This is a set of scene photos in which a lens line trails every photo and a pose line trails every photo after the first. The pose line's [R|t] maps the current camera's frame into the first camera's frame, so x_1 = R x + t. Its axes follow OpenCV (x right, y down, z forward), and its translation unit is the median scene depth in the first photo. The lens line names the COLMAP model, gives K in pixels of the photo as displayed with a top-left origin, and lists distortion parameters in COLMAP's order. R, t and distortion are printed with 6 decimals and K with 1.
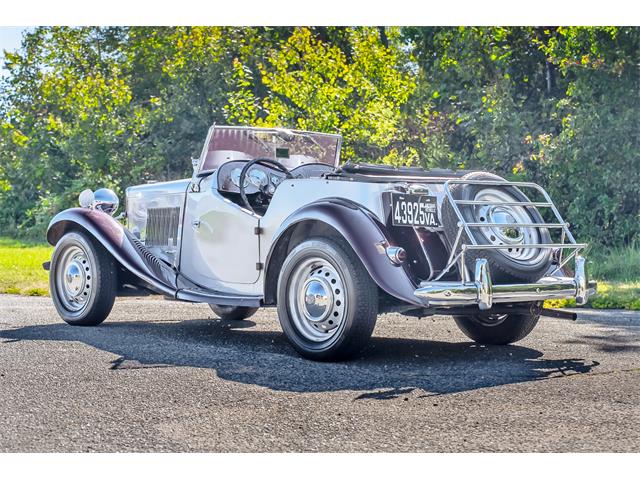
lens RADIAL K [[1038.5, 0, 320.0], [0, 1038.5, 240.0], [0, 0, 1]] dist [0.000050, -0.100020]
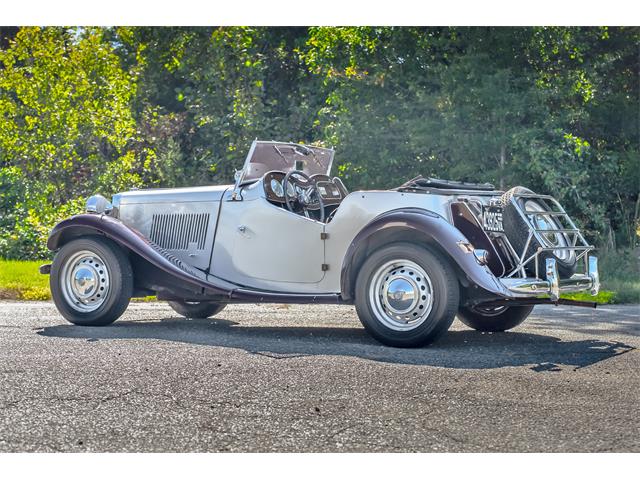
lens RADIAL K [[1038.5, 0, 320.0], [0, 1038.5, 240.0], [0, 0, 1]] dist [0.000050, -0.100020]
pose [[0.961589, -0.004242, 0.274460, -0.391107], [0.004429, 0.999990, -0.000061, -0.004658], [-0.274457, 0.001274, 0.961598, -0.092238]]
